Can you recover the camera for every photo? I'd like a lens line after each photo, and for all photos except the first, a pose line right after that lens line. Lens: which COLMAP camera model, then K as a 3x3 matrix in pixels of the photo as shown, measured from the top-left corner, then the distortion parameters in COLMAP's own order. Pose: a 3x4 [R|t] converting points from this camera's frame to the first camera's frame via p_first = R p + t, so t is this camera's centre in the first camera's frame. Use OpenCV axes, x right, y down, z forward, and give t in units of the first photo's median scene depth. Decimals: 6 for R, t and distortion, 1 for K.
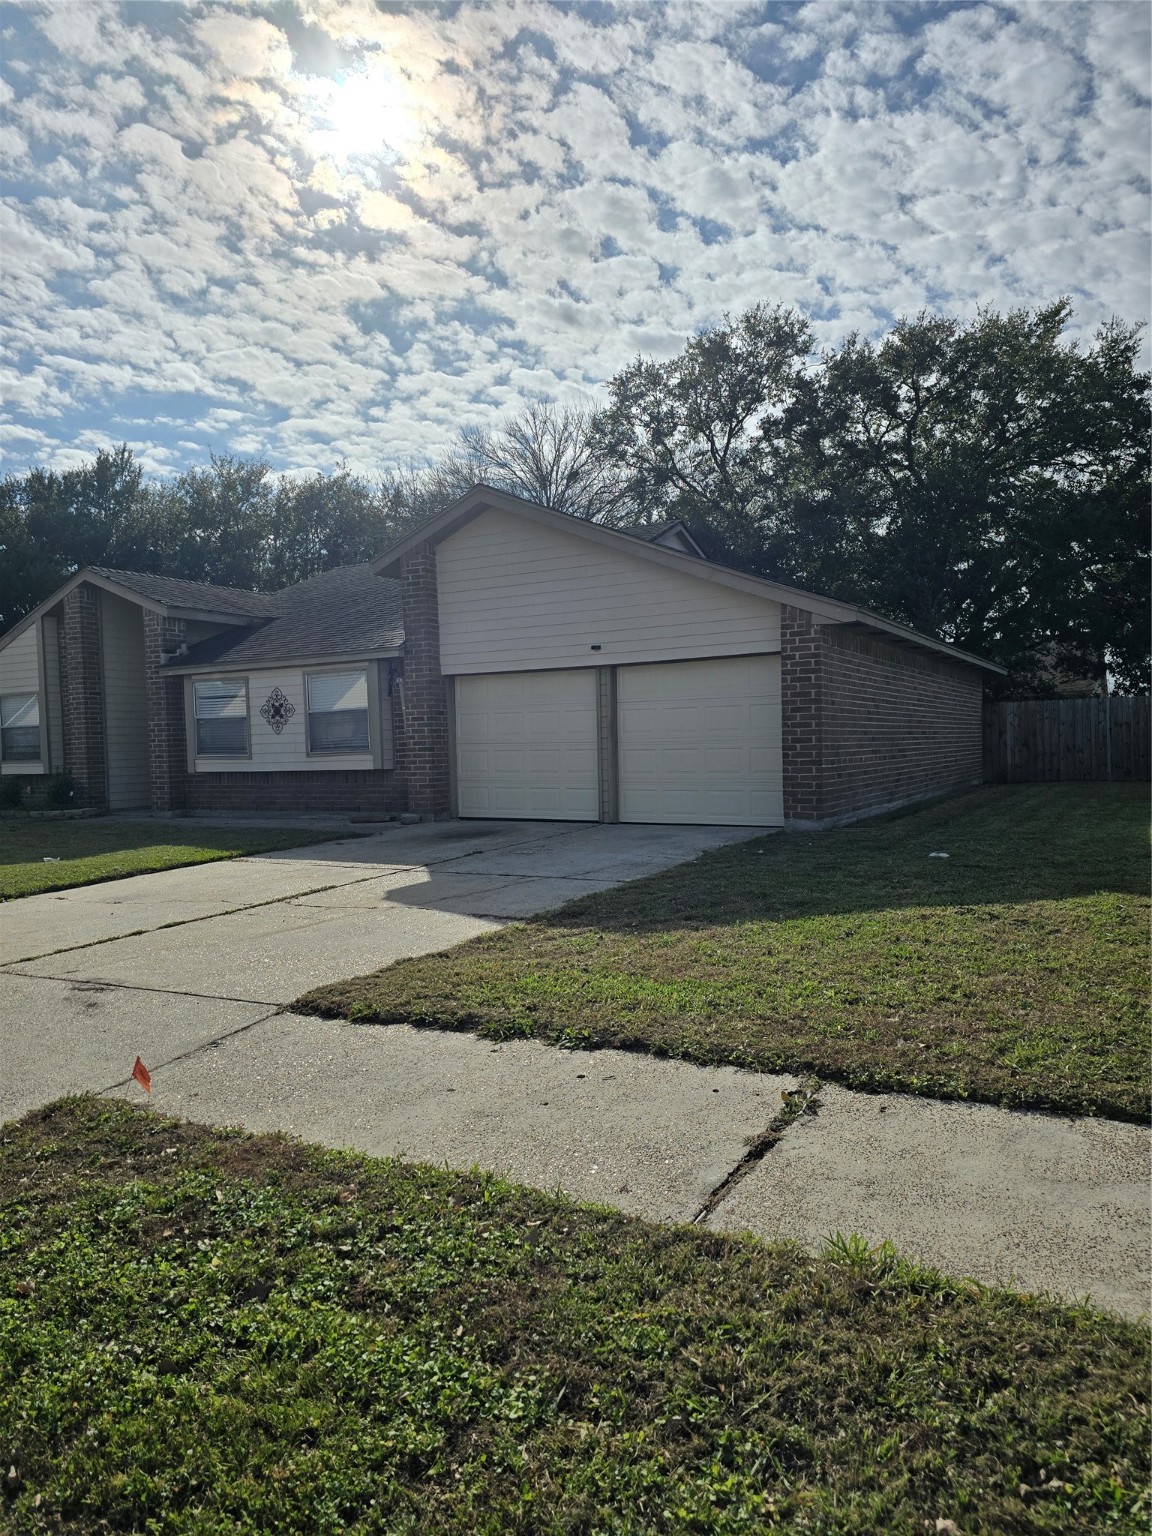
lens RADIAL K [[1025.5, 0, 576.1], [0, 1025.5, 783.5], [0, 0, 1]] dist [0.074920, -0.071648]
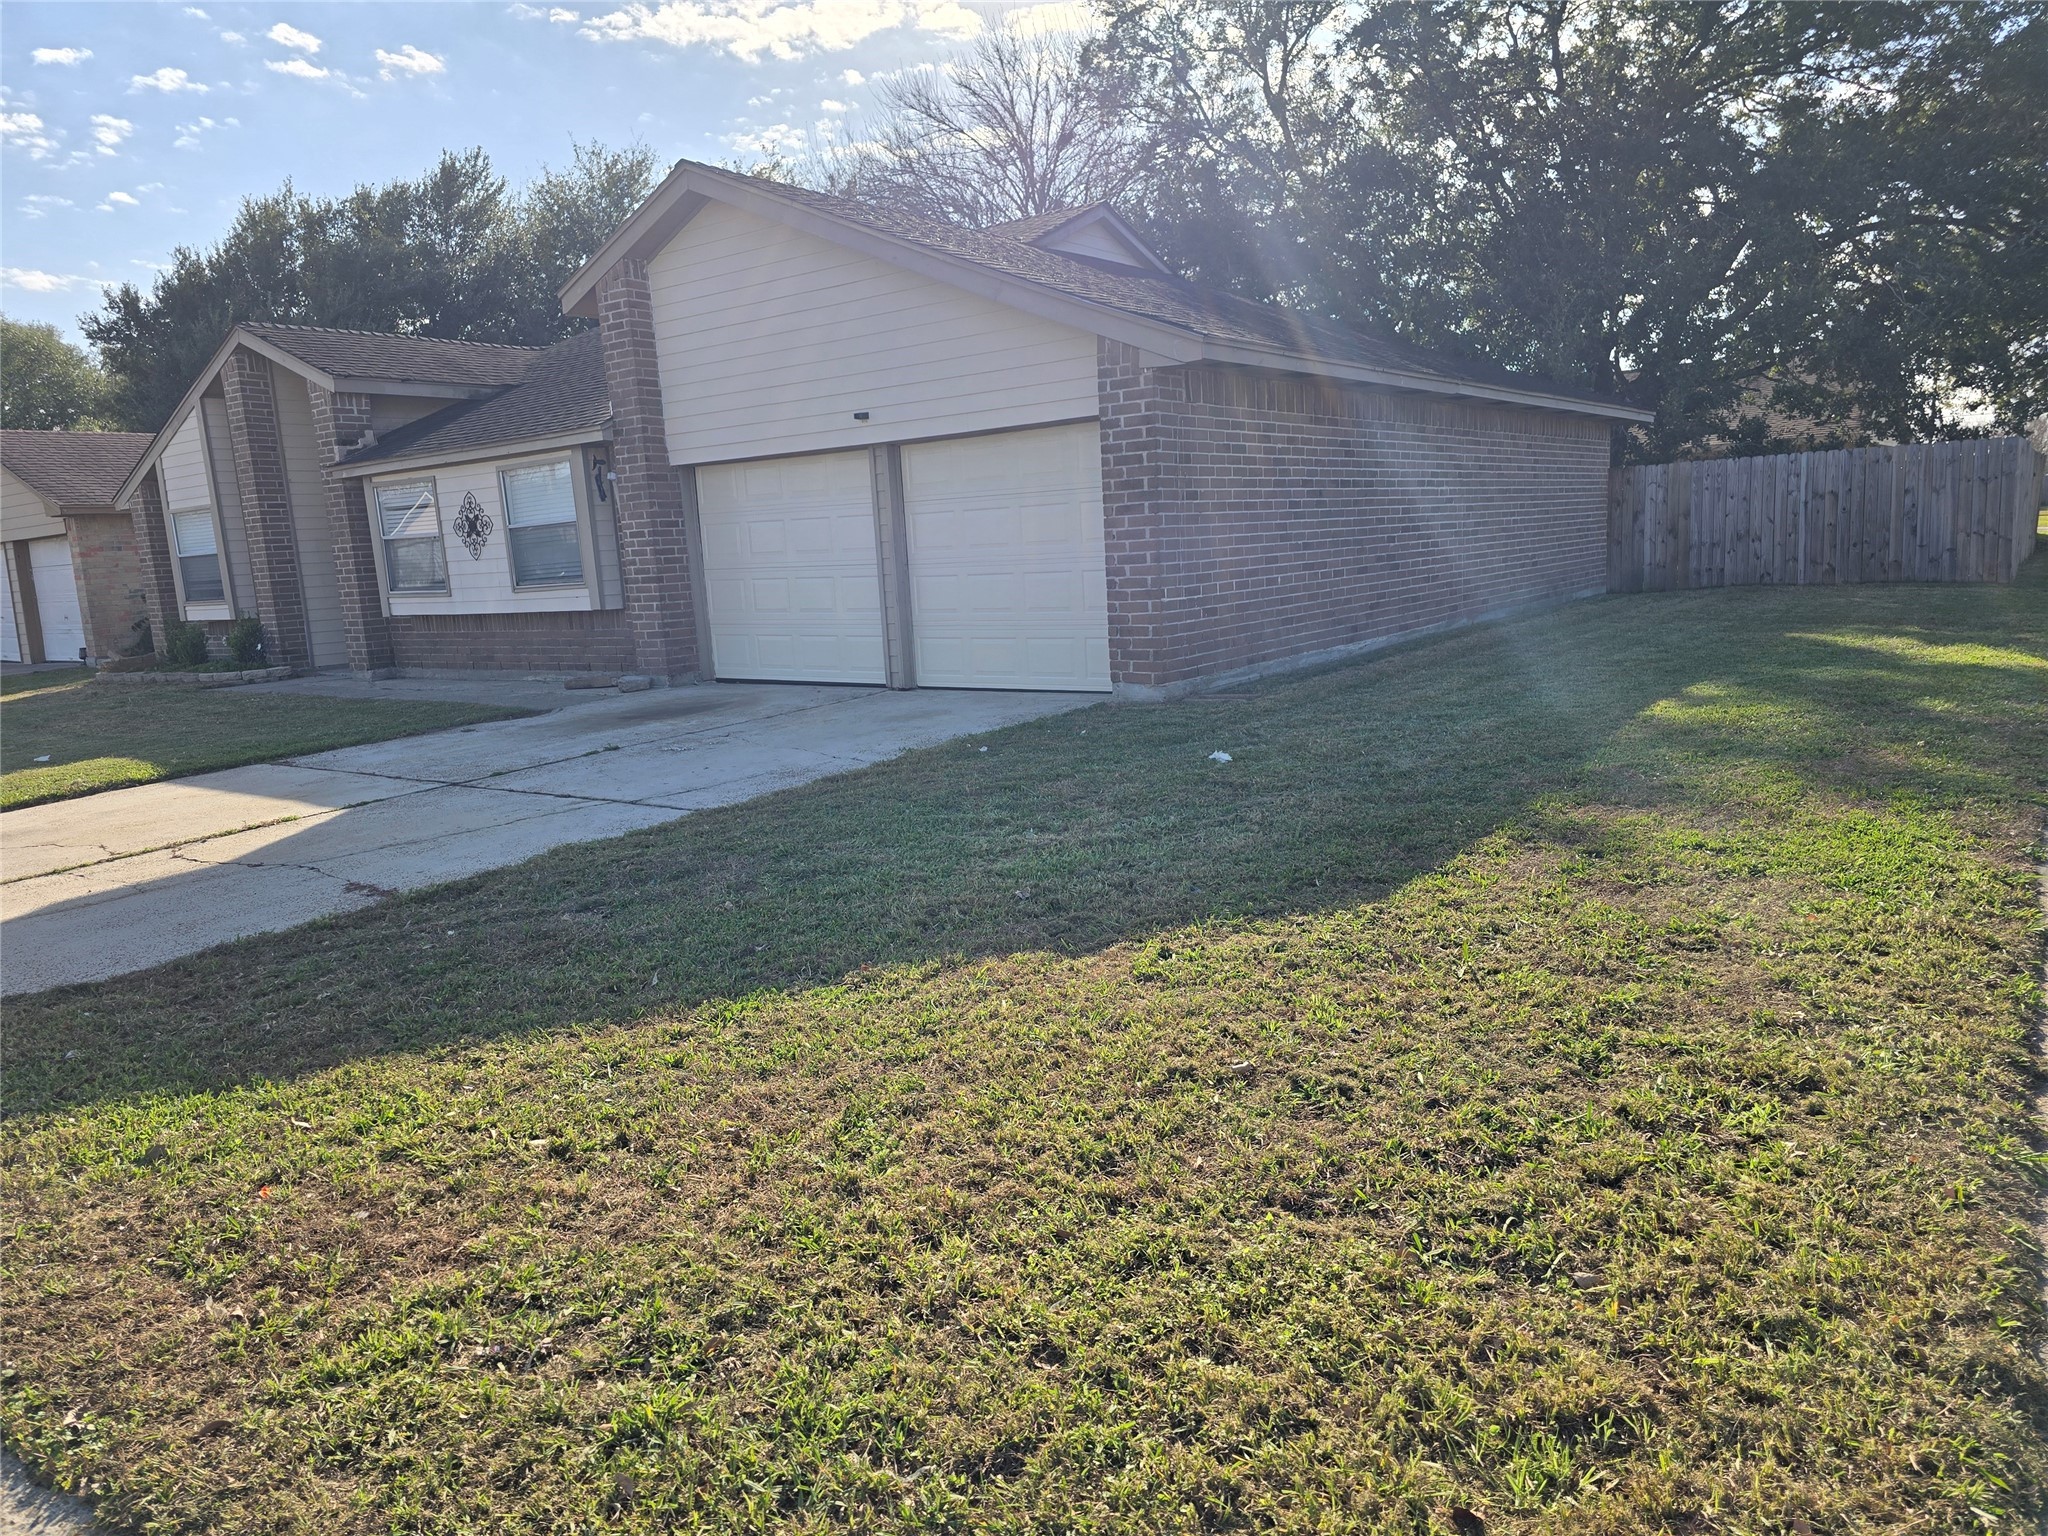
lens RADIAL K [[1367.4, 0, 1034.9], [0, 1367.4, 764.1], [0, 0, 1]] dist [0.074920, -0.071648]
pose [[0.992838, -0.013053, -0.118750, 0.203056], [0.027982, 0.991771, 0.124930, -0.018643], [0.116142, -0.127358, 0.985034, 0.119715]]
